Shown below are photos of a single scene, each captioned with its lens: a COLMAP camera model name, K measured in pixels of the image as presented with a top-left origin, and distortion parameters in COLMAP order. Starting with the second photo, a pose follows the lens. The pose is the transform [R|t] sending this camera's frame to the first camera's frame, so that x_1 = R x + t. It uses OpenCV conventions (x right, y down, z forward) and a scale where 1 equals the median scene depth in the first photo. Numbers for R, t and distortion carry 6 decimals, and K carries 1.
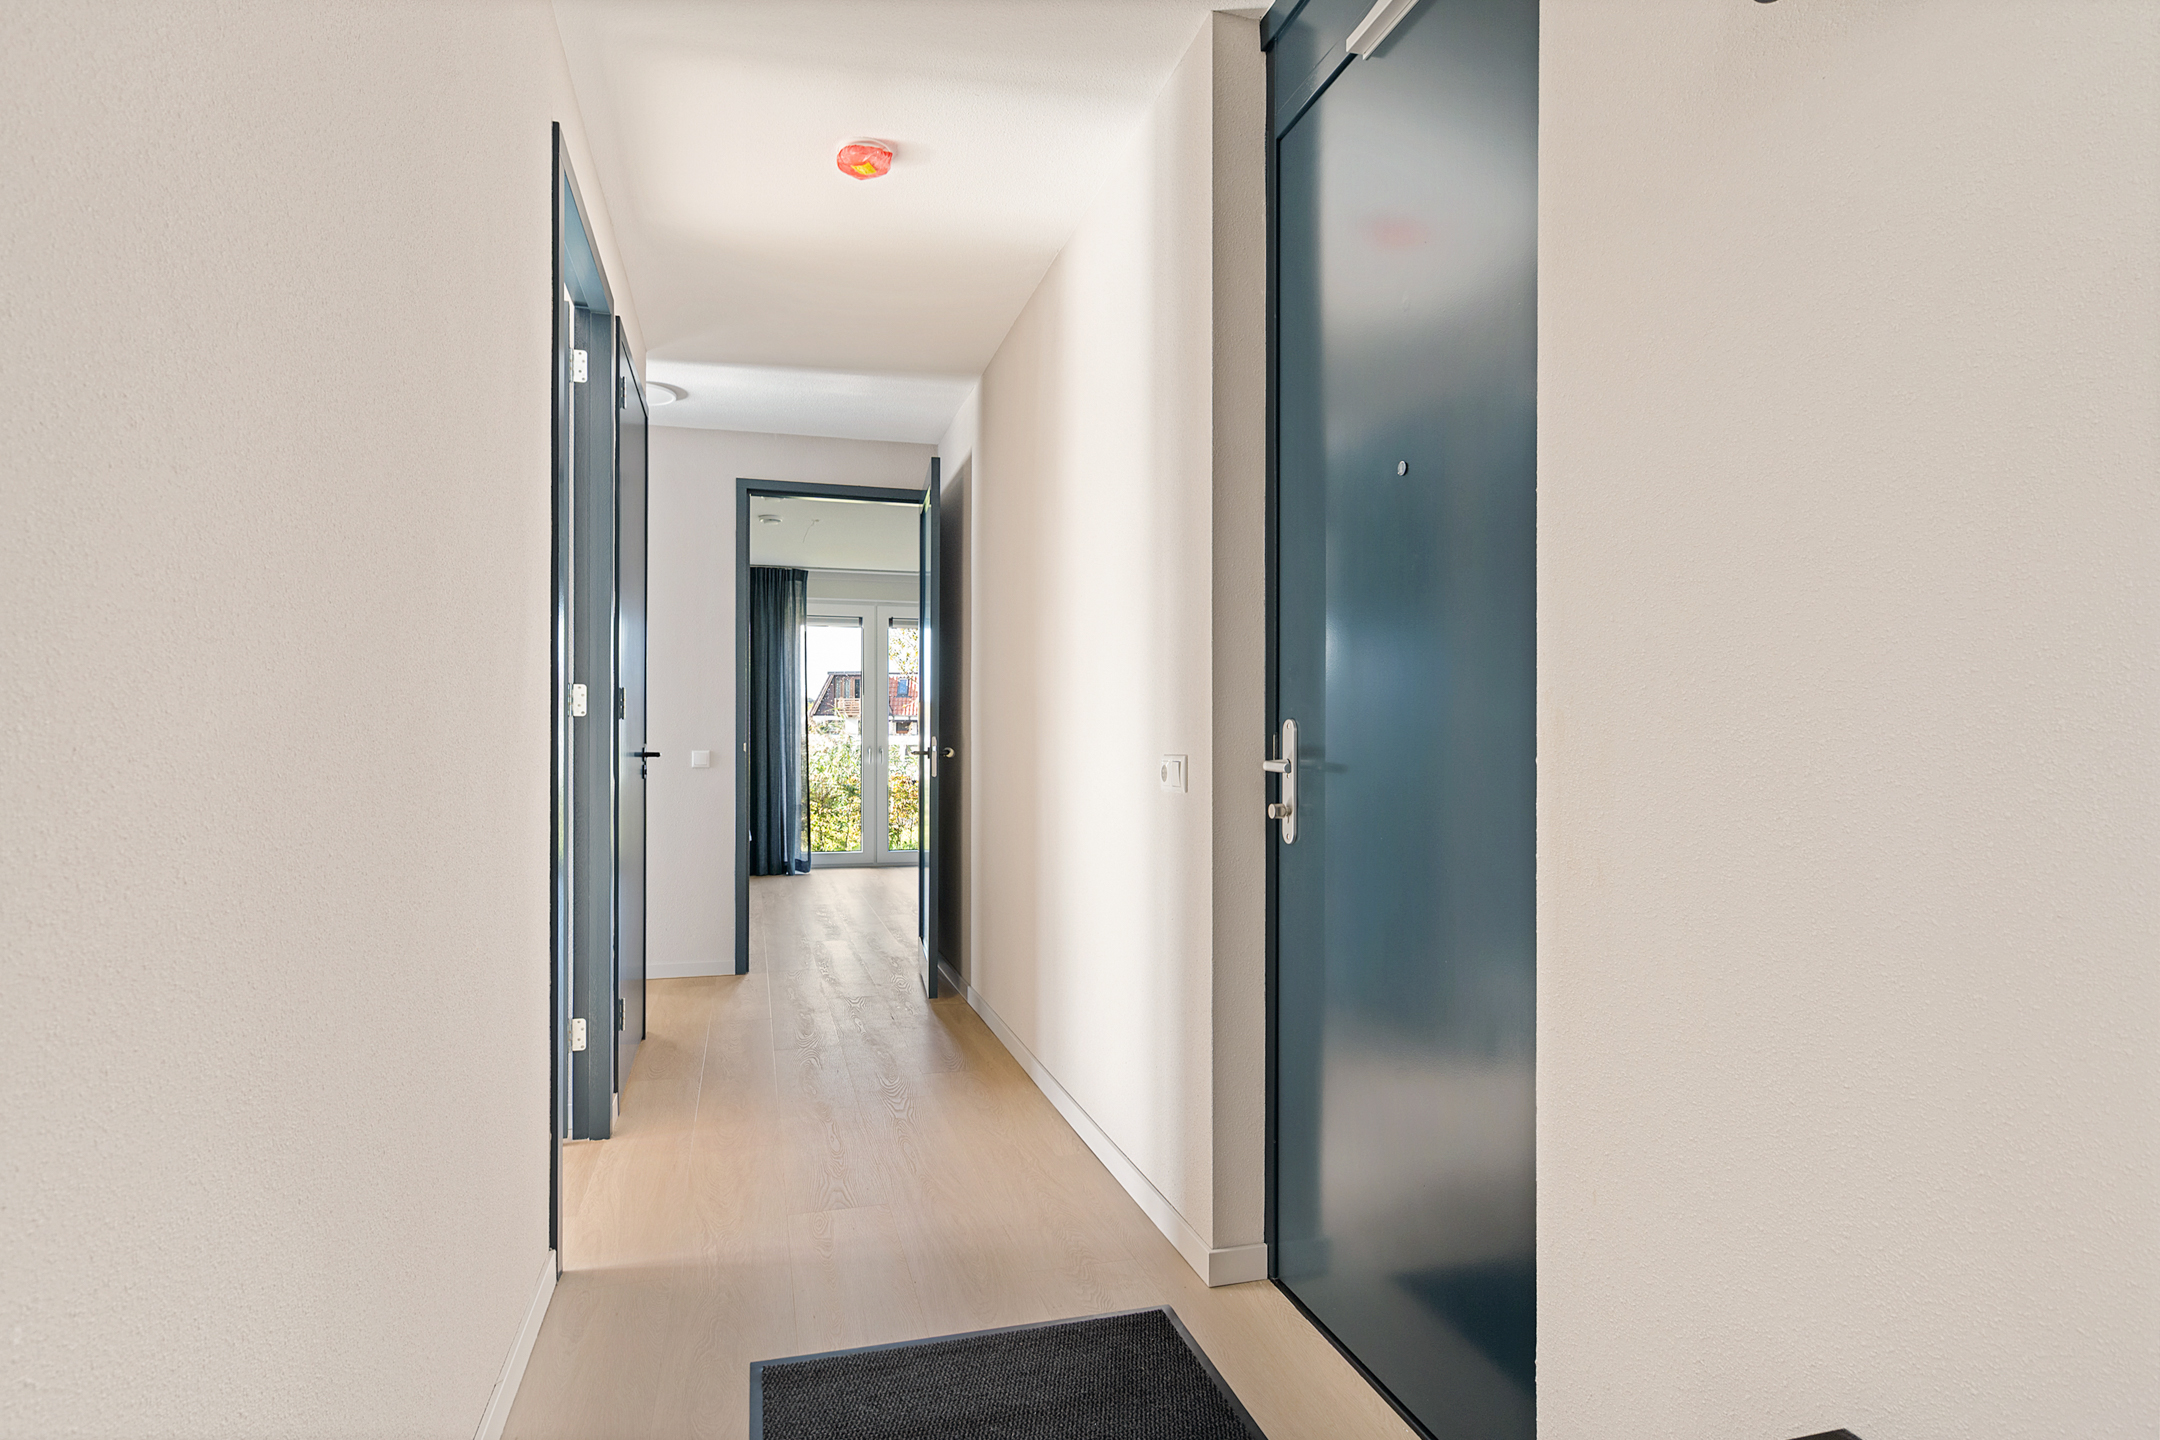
lens RADIAL K [[1167.1, 0, 1062.7], [0, 1167.1, 734.9], [0, 0, 1]] dist [-0.007922, 0.000170]
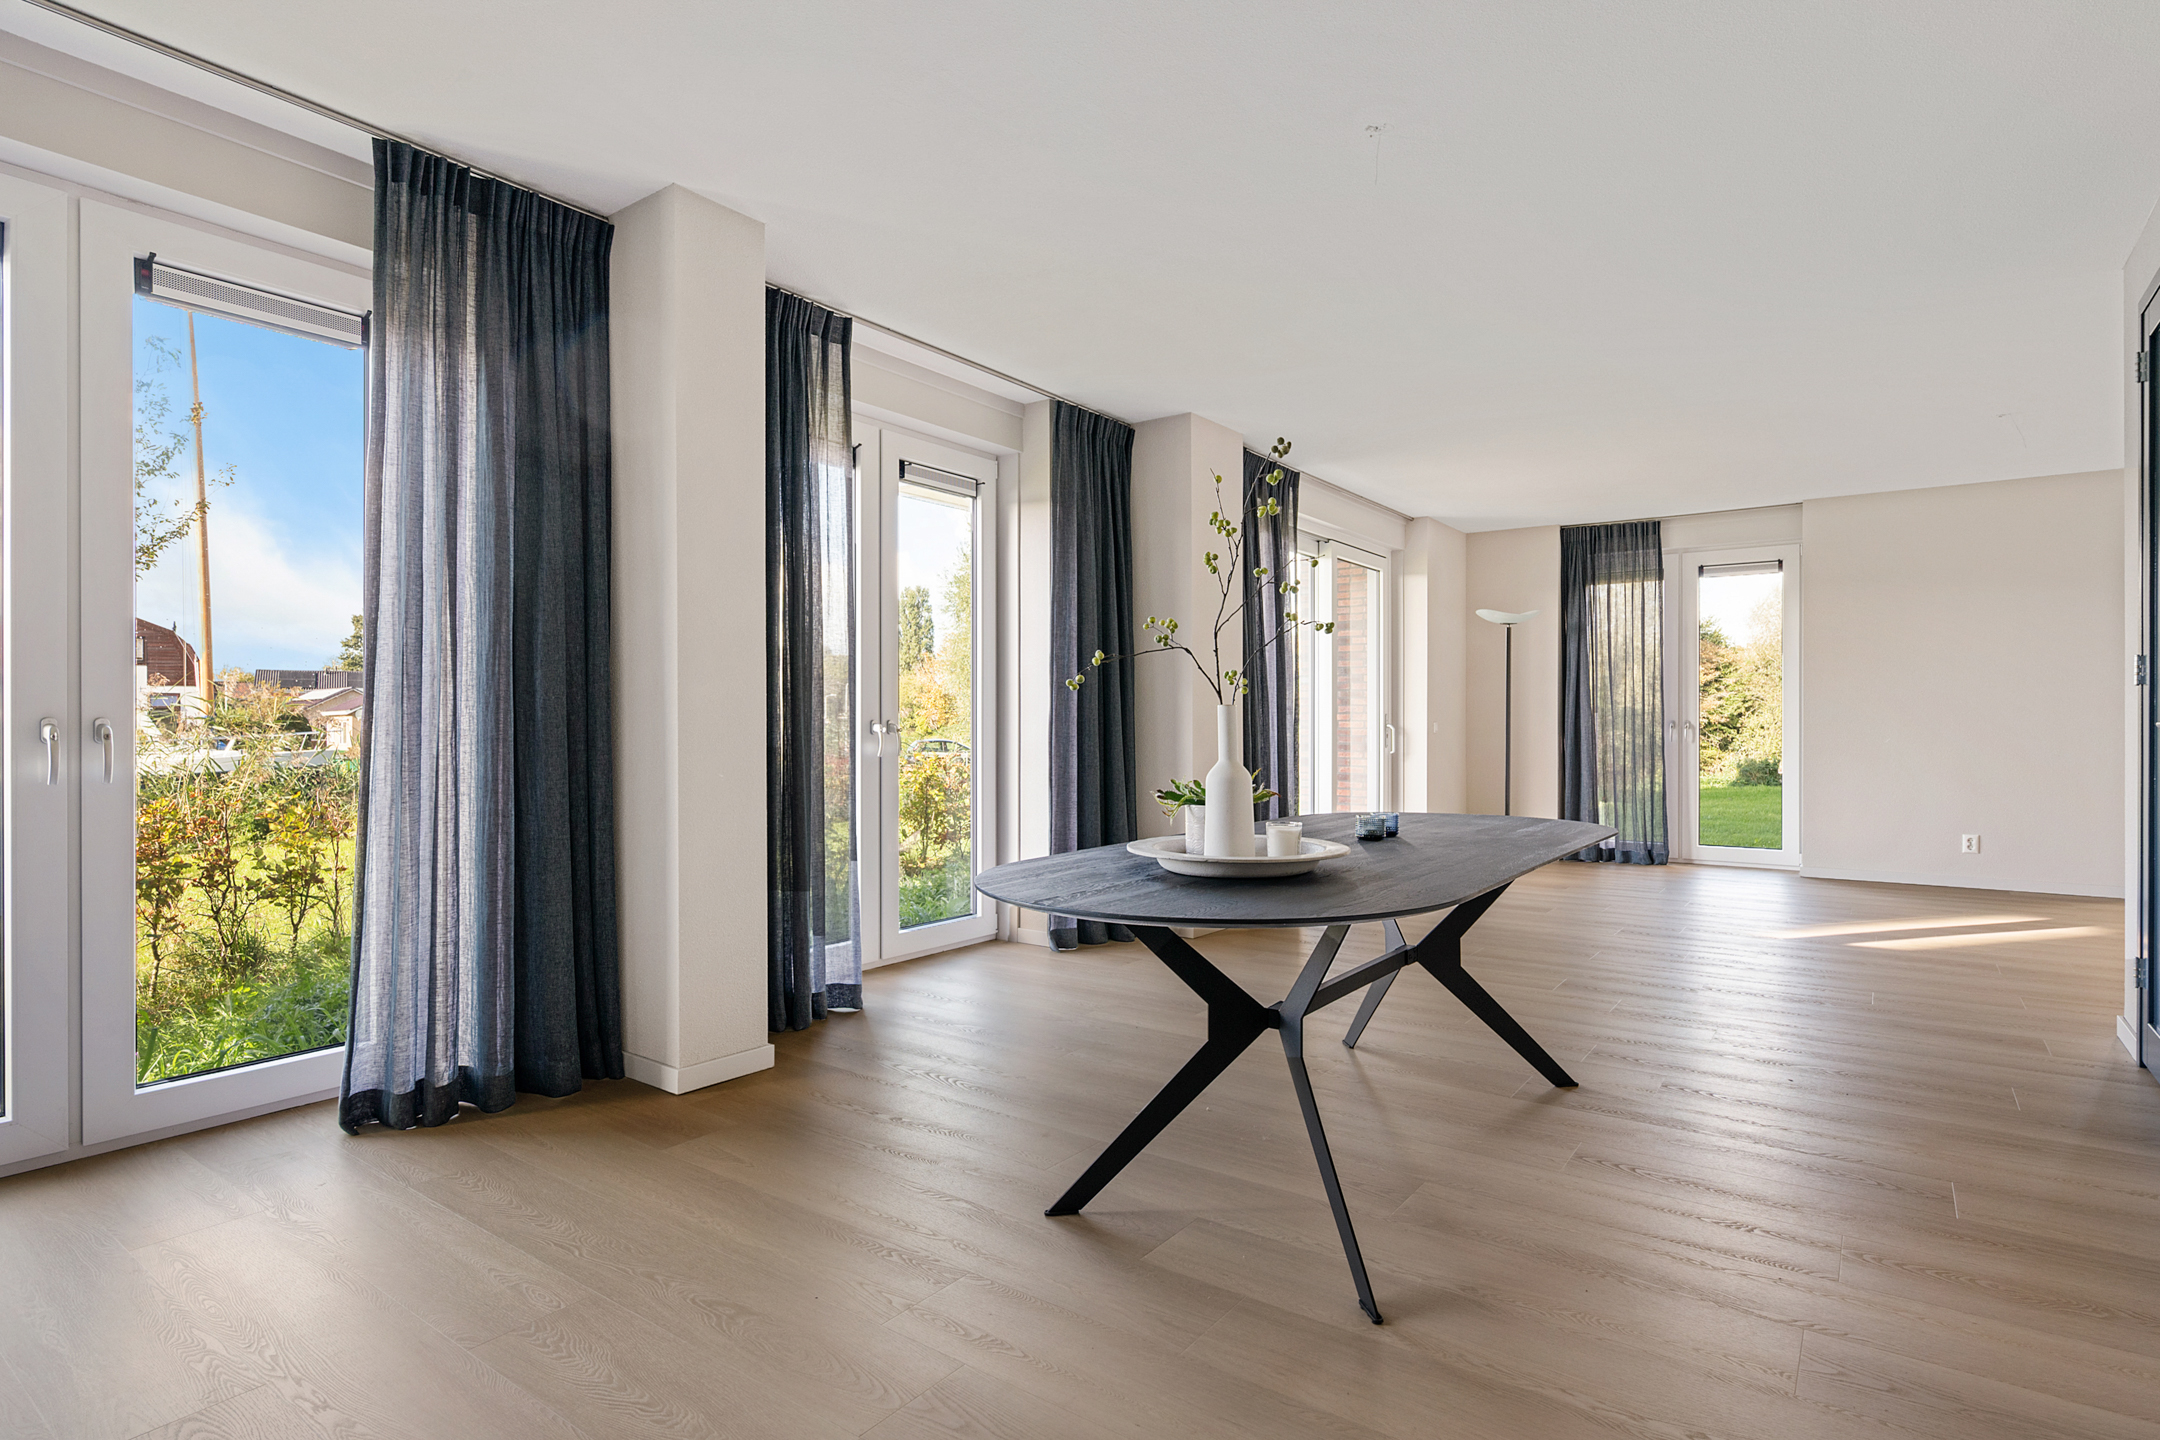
lens RADIAL K [[1109.7, 0, 1085.4], [0, 1109.7, 725.0], [0, 0, 1]] dist [-0.005413, -0.000535]
pose [[0.779435, 0.001172, 0.626482, -0.142563], [-0.006407, 0.999961, 0.006100, 0.008760], [-0.626450, -0.008769, 0.779412, 0.676267]]
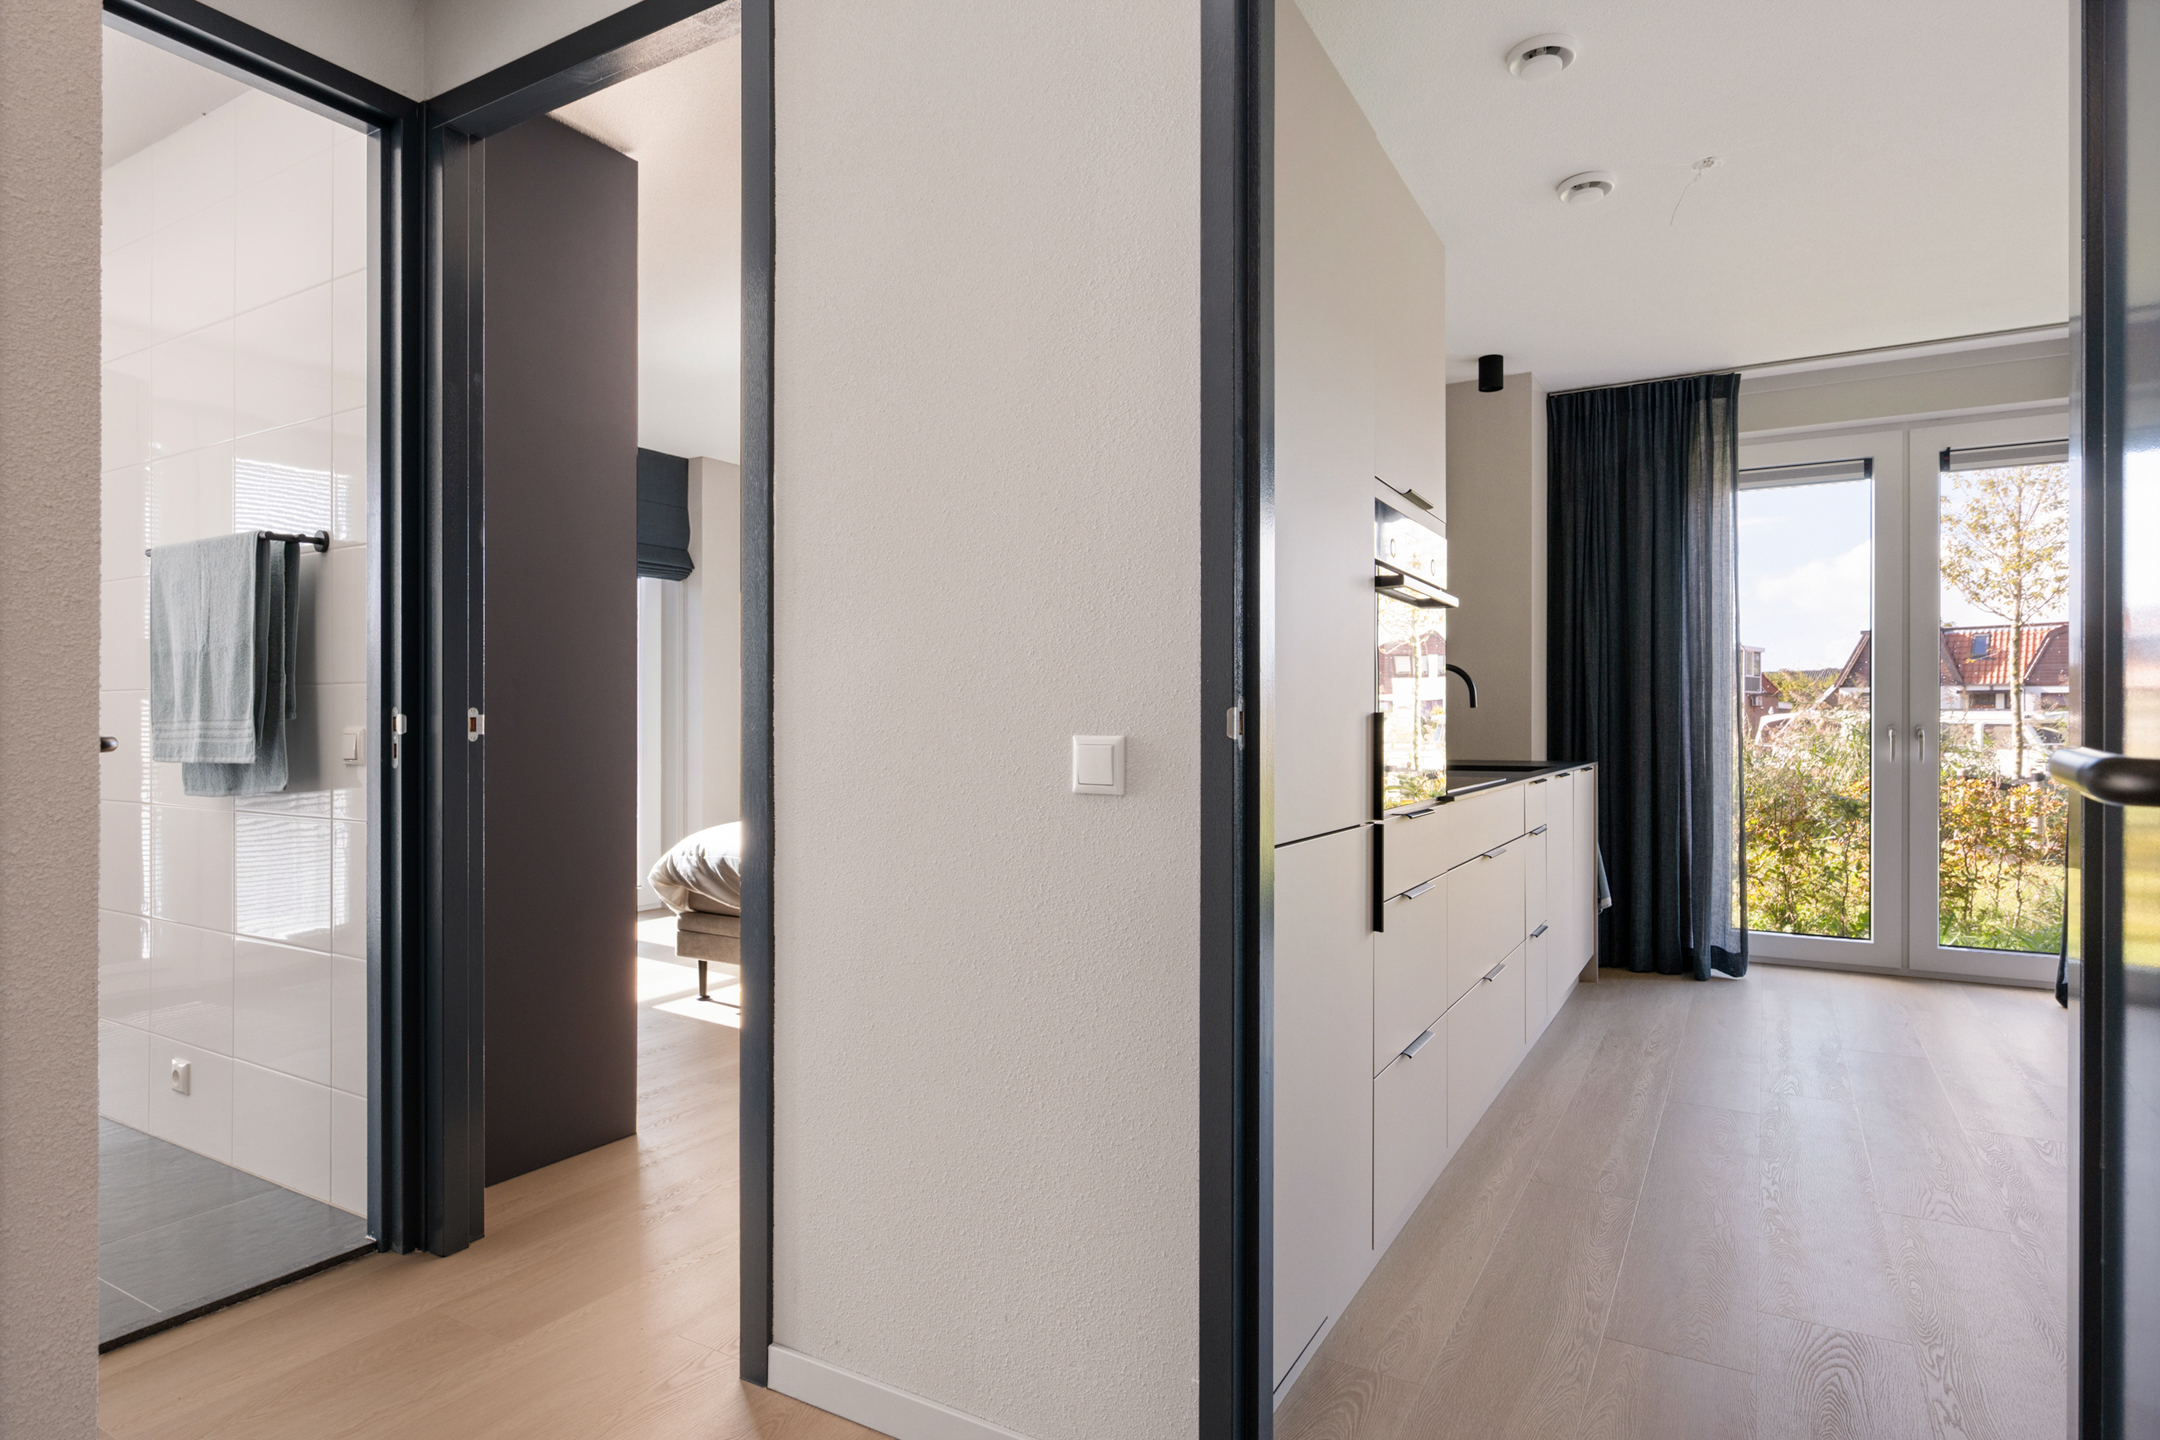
lens RADIAL K [[1167.1, 0, 1066.3], [0, 1167.1, 723.0], [0, 0, 1]] dist [-0.007922, 0.000170]
pose [[0.694732, 0.001740, -0.719267, -0.058314], [0.004040, 0.999972, 0.006321, 0.004677], [0.719258, -0.007298, 0.694705, 0.434983]]
